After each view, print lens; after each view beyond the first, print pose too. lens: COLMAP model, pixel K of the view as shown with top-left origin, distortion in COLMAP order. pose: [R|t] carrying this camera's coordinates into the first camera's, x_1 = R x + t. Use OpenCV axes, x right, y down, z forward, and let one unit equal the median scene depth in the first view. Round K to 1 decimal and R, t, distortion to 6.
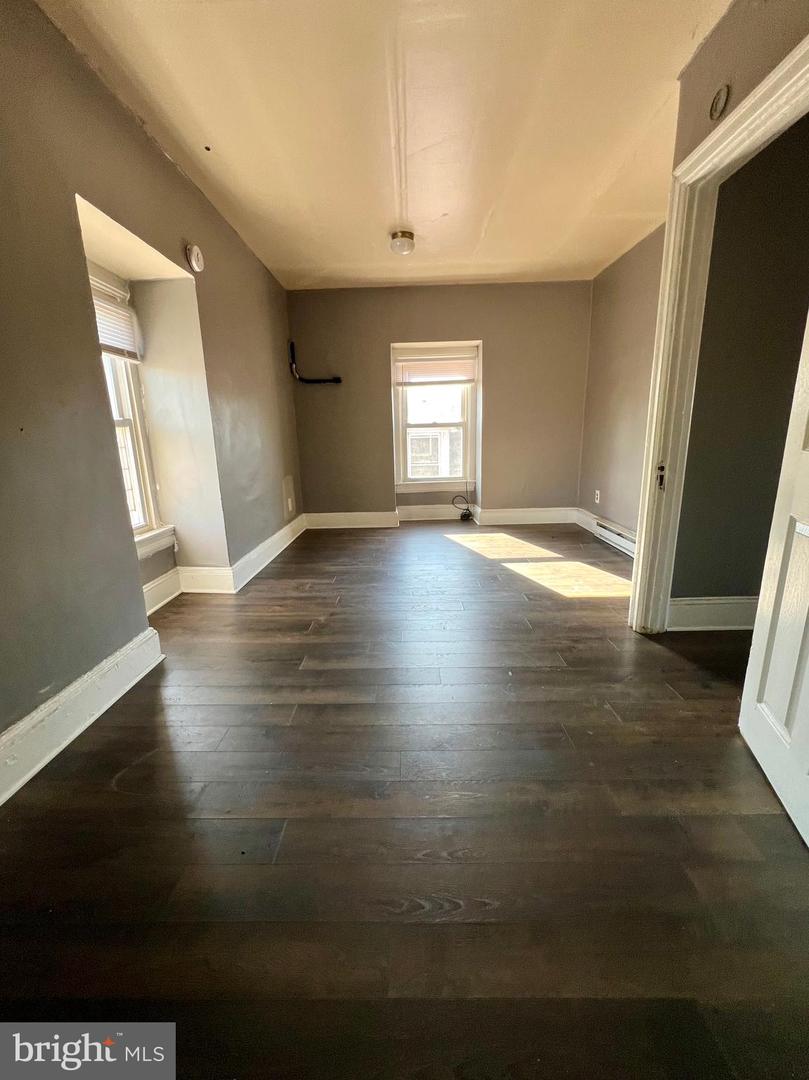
lens RADIAL K [[433.5, 0, 404.5], [0, 433.5, 540.0], [0, 0, 1]] dist [-0.002440, -0.000032]
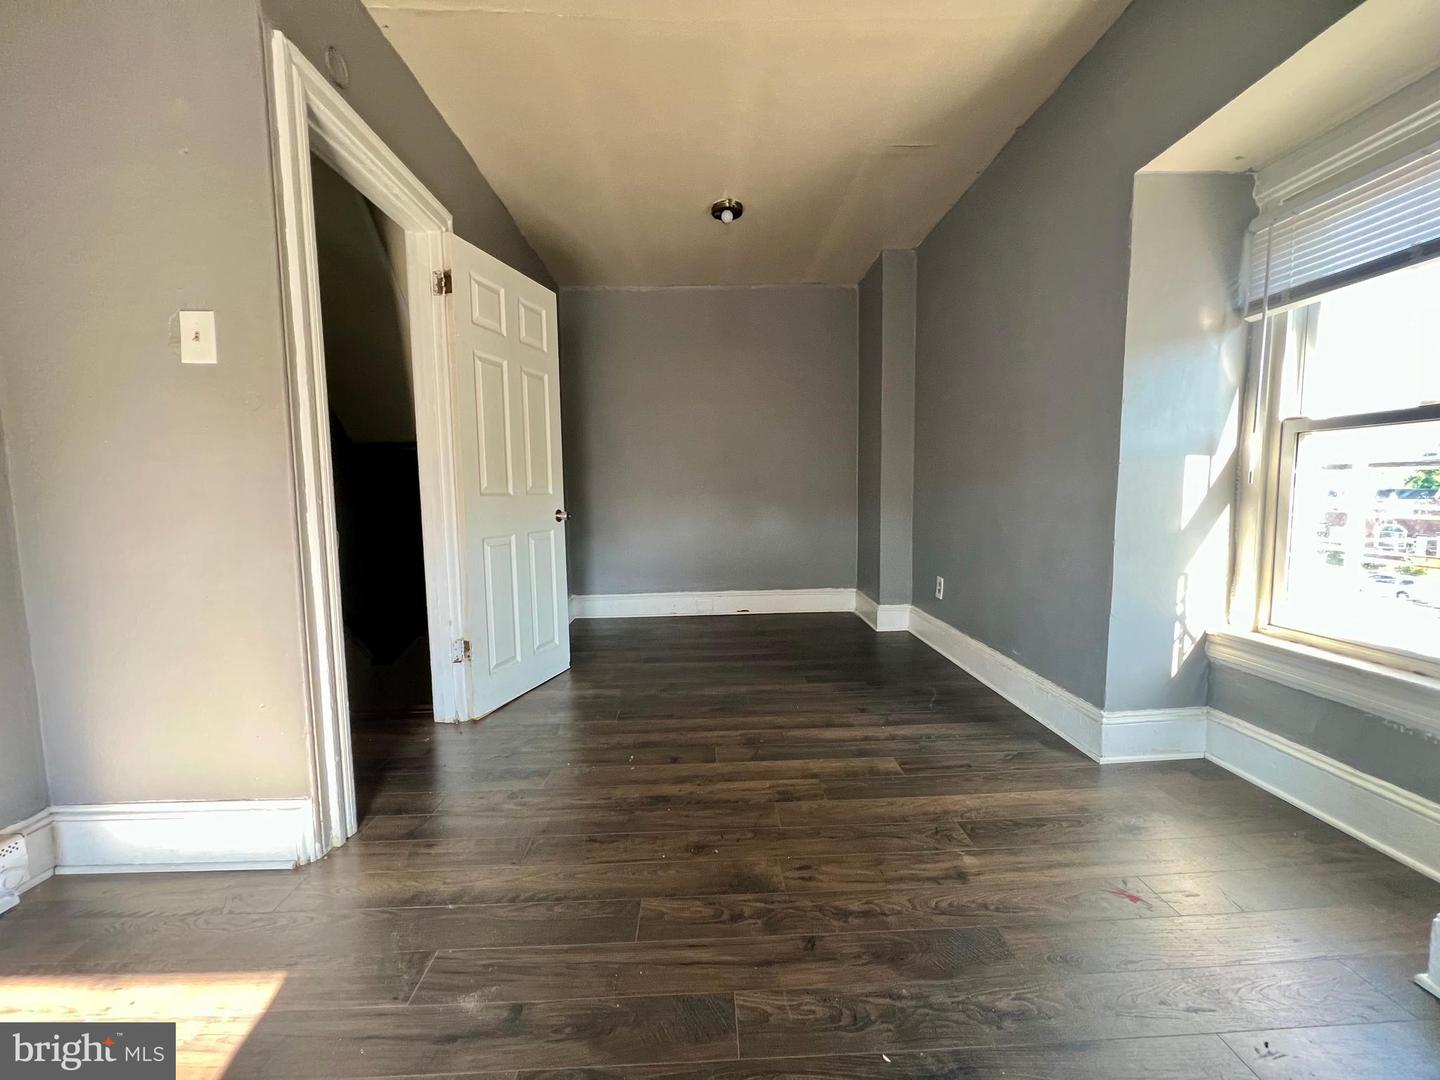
lens RADIAL K [[578.0, 0, 725.0], [0, 578.0, 539.8], [0, 0, 1]] dist [-0.002440, -0.000032]
pose [[-0.997528, 0.042802, -0.055738, 0.041437], [0.022355, 0.945192, 0.325749, -0.172243], [0.066625, 0.323698, -0.943812, 0.749997]]
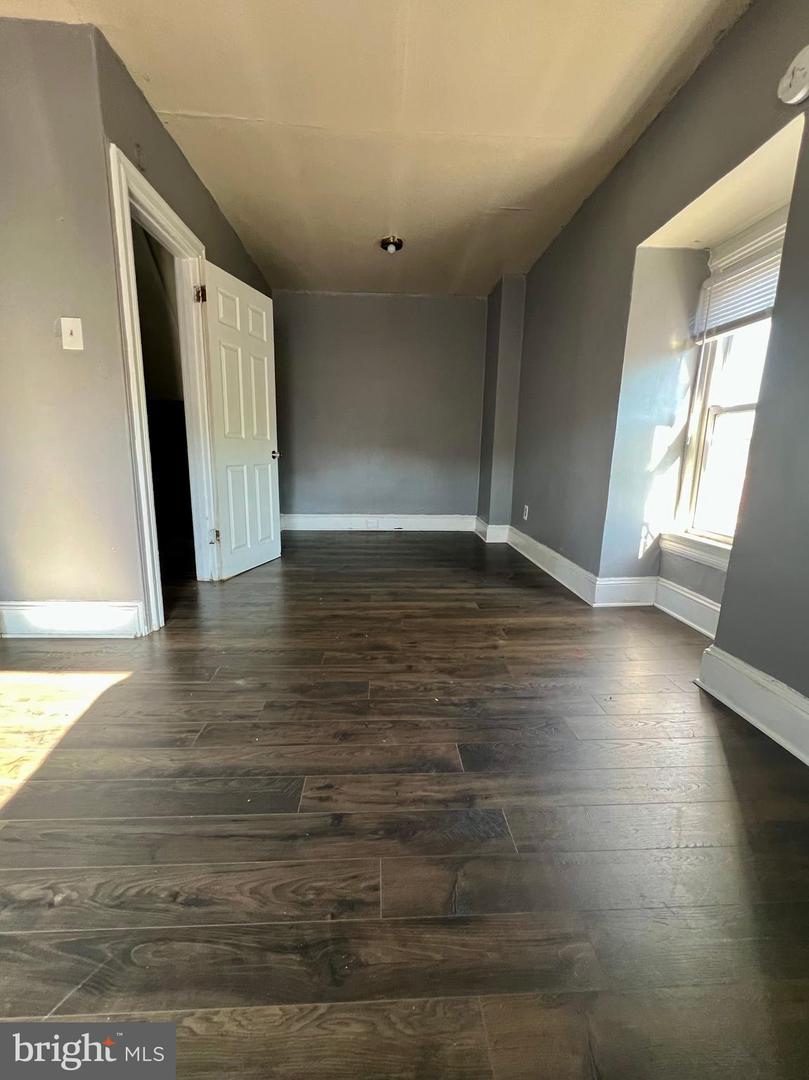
lens RADIAL K [[456.7, 0, 404.5], [0, 456.7, 540.0], [0, 0, 1]] dist [-0.001707, -0.000361]
pose [[-0.997303, 0.017758, -0.071207, 0.028292], [-0.014306, 0.904625, 0.425968, -0.191277], [0.071980, 0.425838, -0.901932, 0.883788]]
